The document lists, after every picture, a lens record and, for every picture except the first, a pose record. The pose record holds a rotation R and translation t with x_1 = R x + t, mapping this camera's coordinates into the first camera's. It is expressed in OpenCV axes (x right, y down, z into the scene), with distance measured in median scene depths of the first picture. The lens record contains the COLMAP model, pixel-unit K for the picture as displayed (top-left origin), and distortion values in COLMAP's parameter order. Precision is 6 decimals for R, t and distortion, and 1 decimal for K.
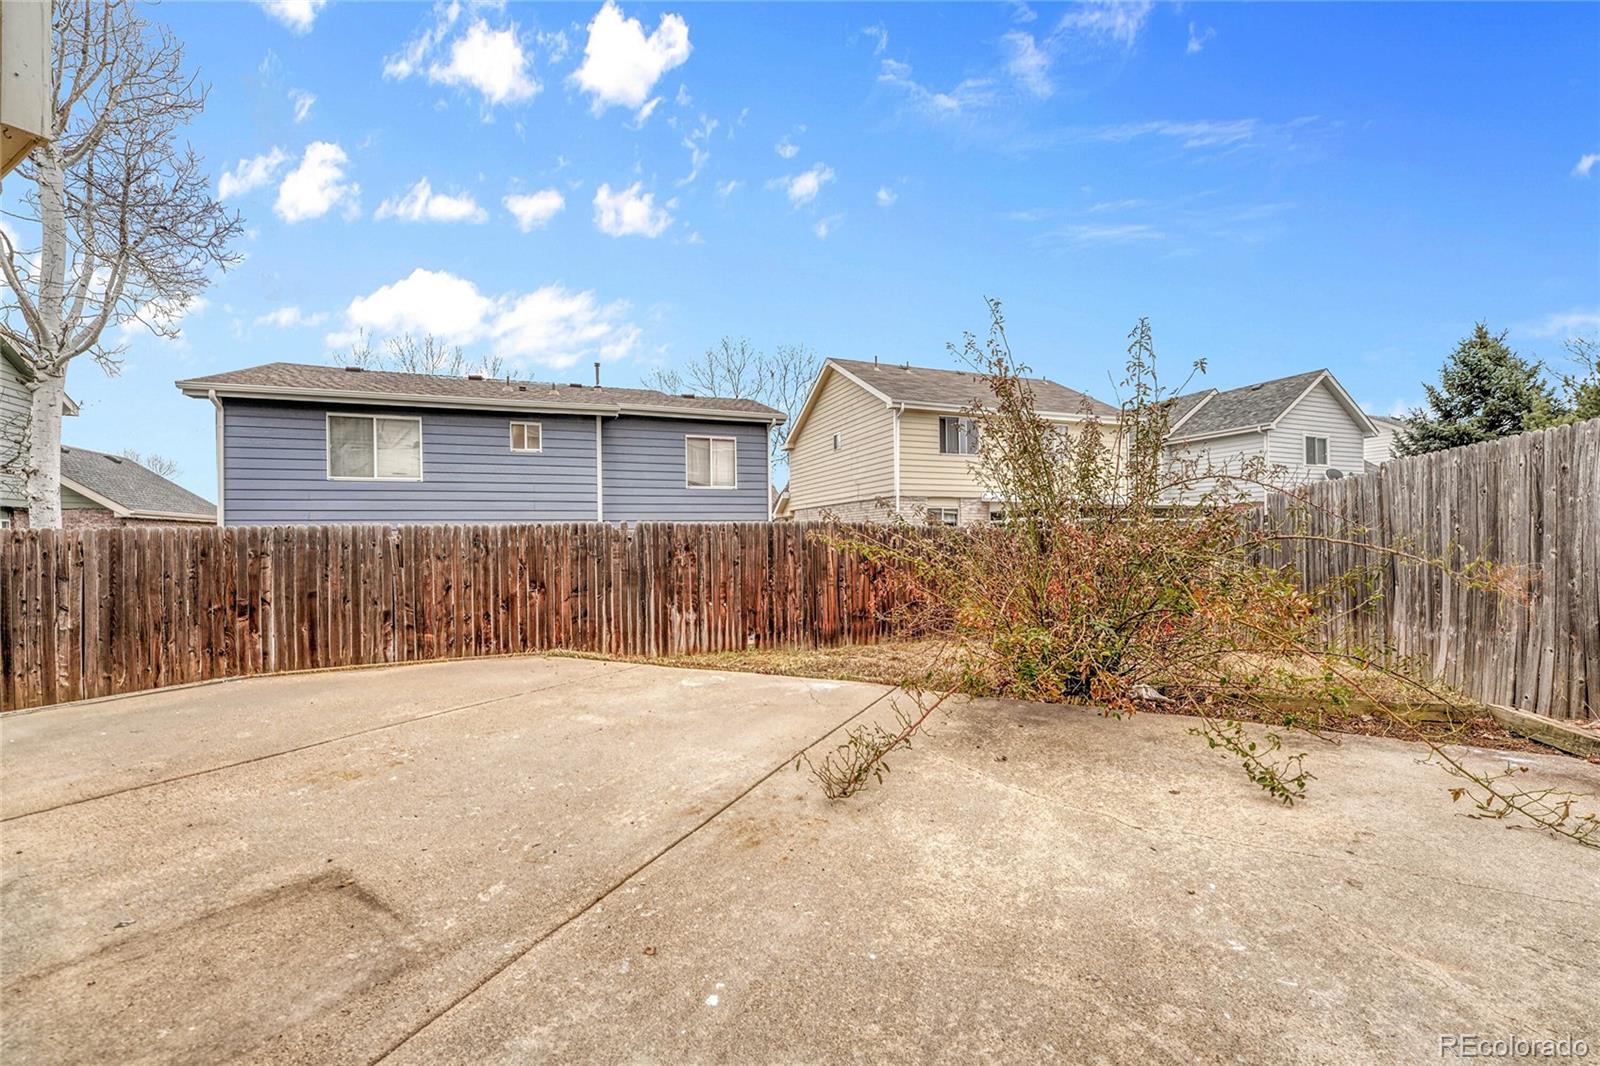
lens RADIAL K [[636.1, 0, 797.9], [0, 636.1, 539.1], [0, 0, 1]] dist [-0.000888, -0.000332]
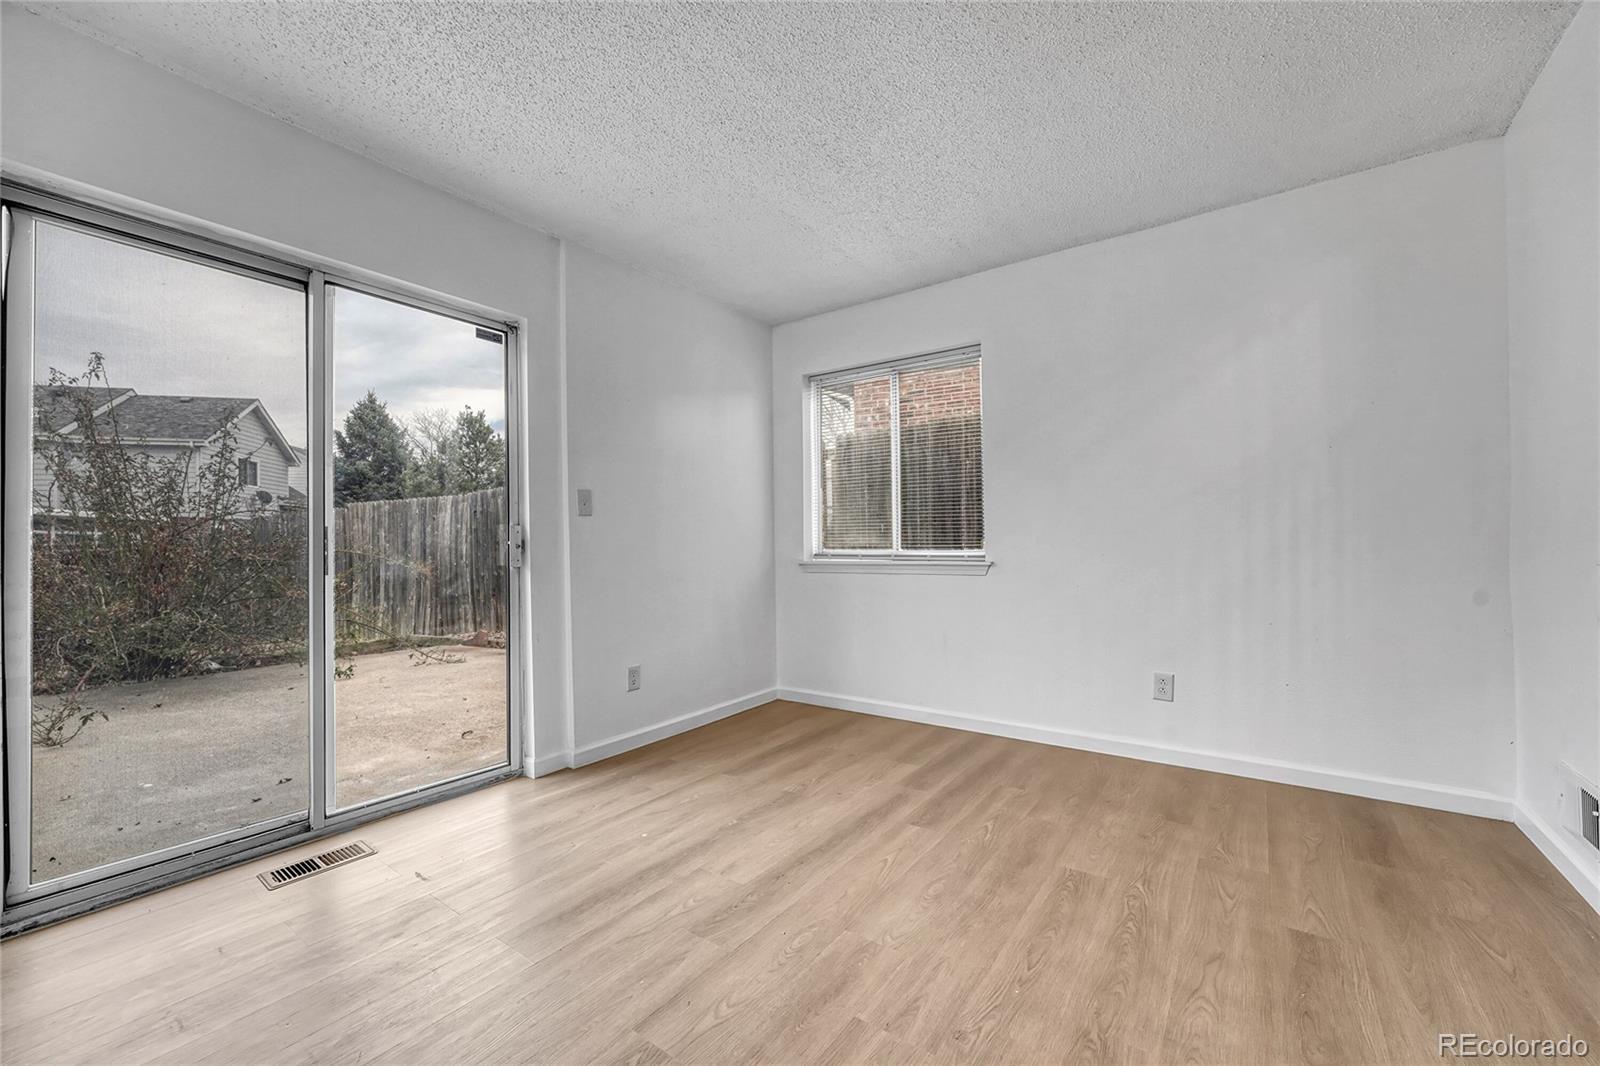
lens RADIAL K [[630.0, 0, 801.9], [0, 630.0, 541.1], [0, 0, 1]] dist [0.000496, 0.000042]
pose [[0.137664, 0.016991, 0.990333, -0.356191], [0.004708, 0.999830, -0.017809, 0.003390], [-0.990468, 0.007114, 0.137560, -0.252056]]
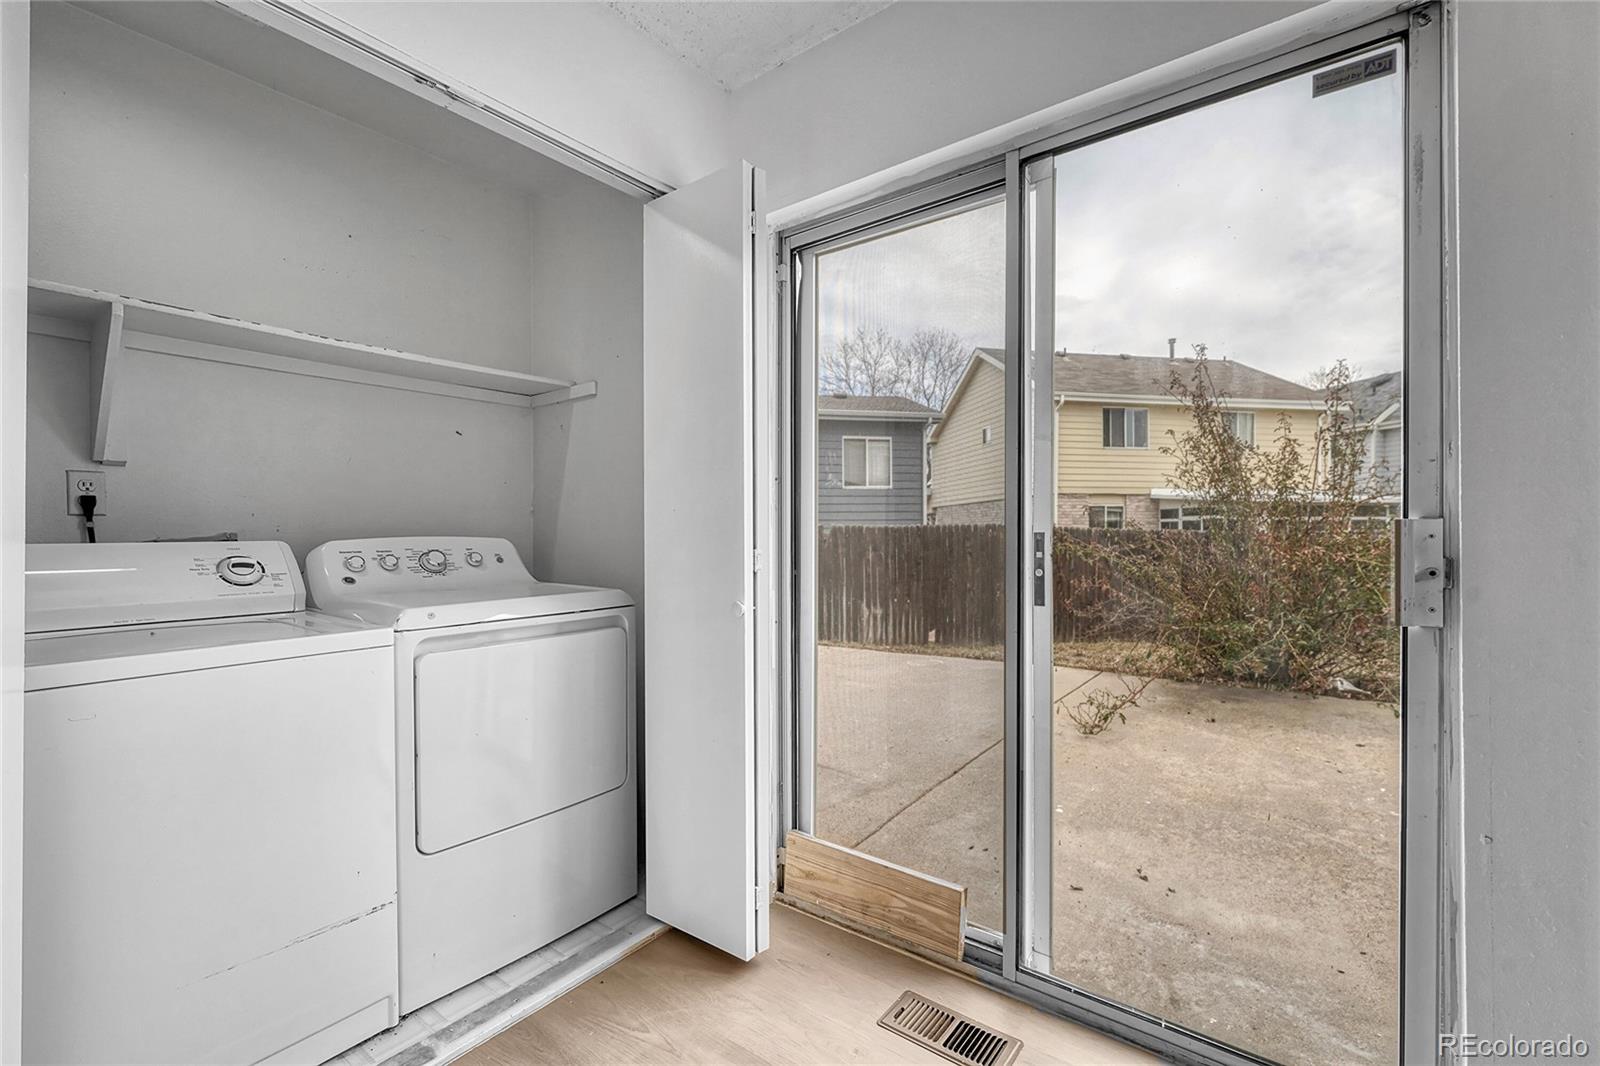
lens RADIAL K [[699.3, 0, 791.9], [0, 699.3, 538.7], [0, 0, 1]] dist [0.002018, 0.000111]
pose [[0.984550, 0.006856, -0.174972, -0.106807], [-0.005815, 0.999962, 0.006463, -0.010157], [0.175009, -0.005345, 0.984552, -0.213955]]
